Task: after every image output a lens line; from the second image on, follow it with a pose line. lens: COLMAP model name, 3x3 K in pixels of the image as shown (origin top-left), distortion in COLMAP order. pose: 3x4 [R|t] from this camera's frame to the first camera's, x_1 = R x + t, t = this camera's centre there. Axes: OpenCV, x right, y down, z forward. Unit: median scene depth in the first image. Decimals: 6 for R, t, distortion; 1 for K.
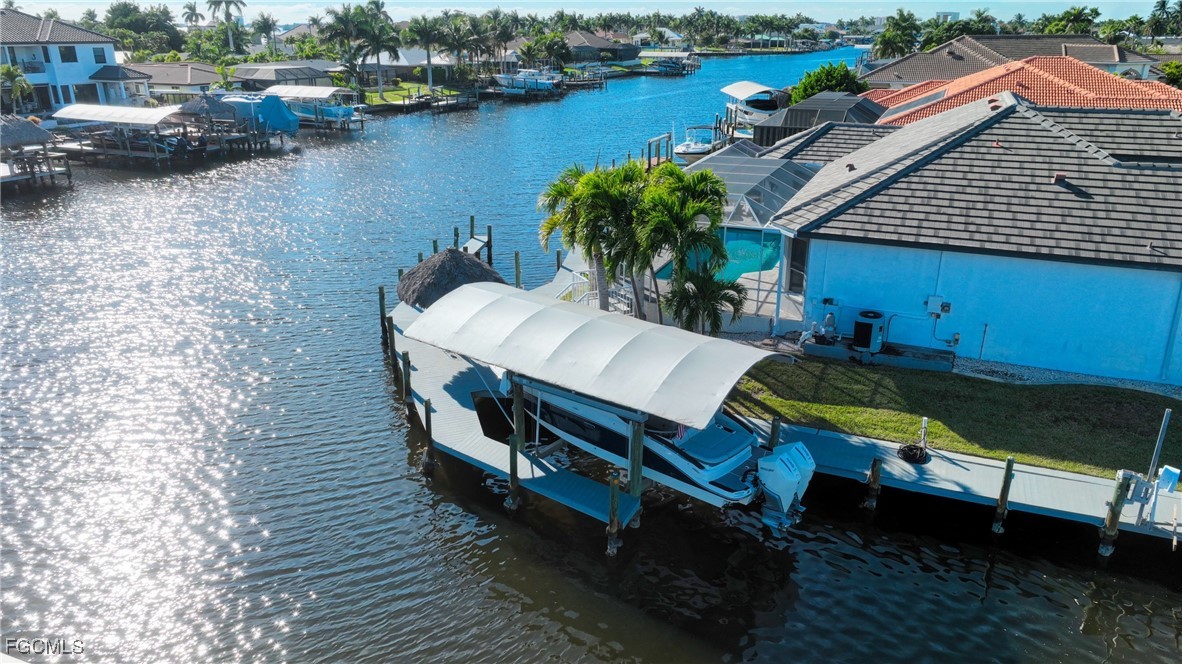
lens RADIAL K [[829.9, 0, 591.8], [0, 829.9, 336.0], [0, 0, 1]] dist [0.002196, 0.009751]
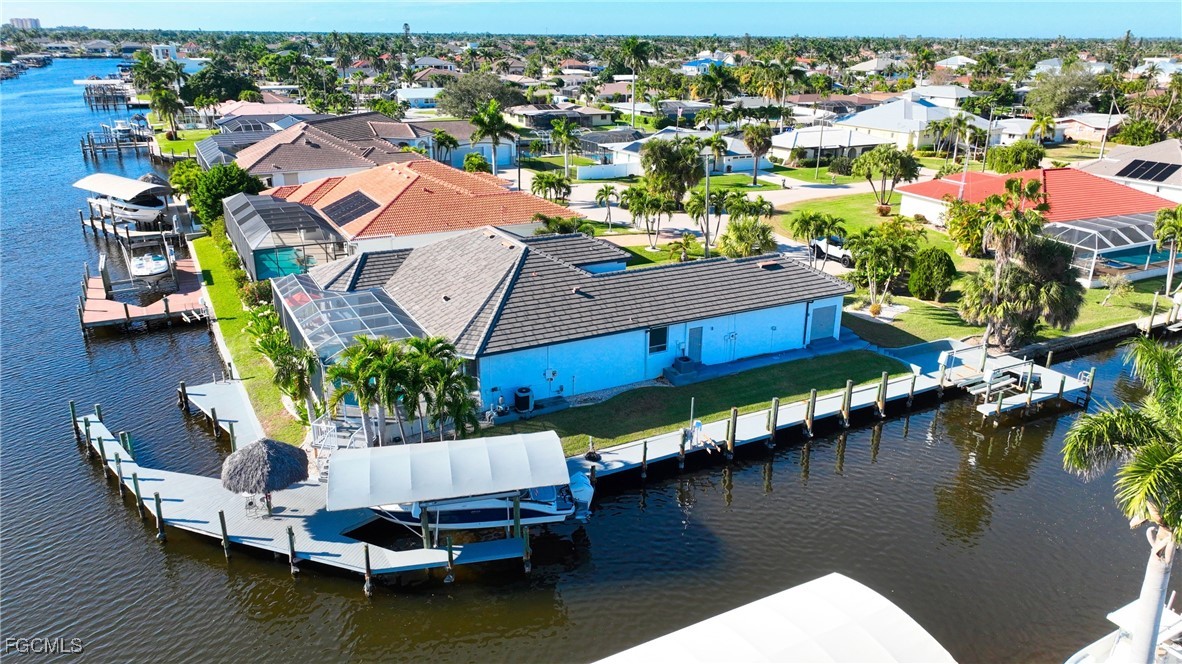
lens RADIAL K [[829.9, 0, 591.8], [0, 829.9, 336.0], [0, 0, 1]] dist [0.002196, 0.009751]
pose [[0.634244, -0.260442, 0.727946, -0.822947], [0.264072, 0.957904, 0.112635, -0.300404], [-0.726637, 0.120792, 0.676320, -0.281724]]
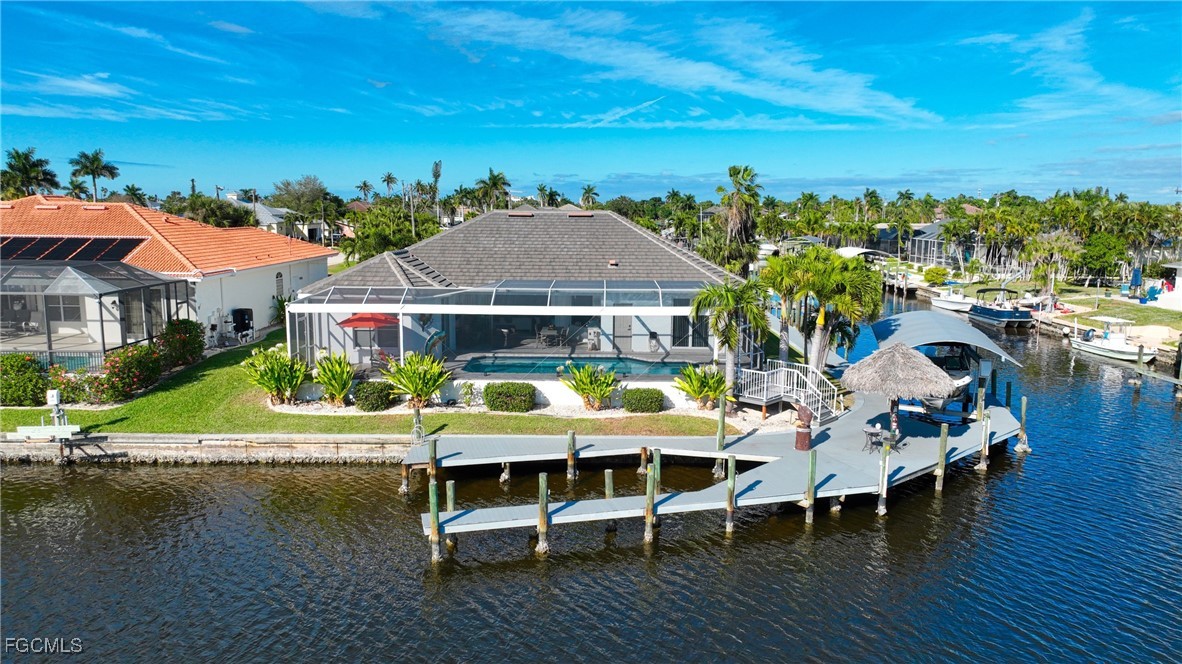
lens RADIAL K [[829.9, 0, 591.8], [0, 829.9, 336.0], [0, 0, 1]] dist [0.002196, 0.009751]
pose [[-0.372004, -0.148774, 0.916231, -1.104816], [0.316264, 0.907697, 0.275796, -0.592756], [-0.872691, 0.392368, -0.290615, 1.838747]]
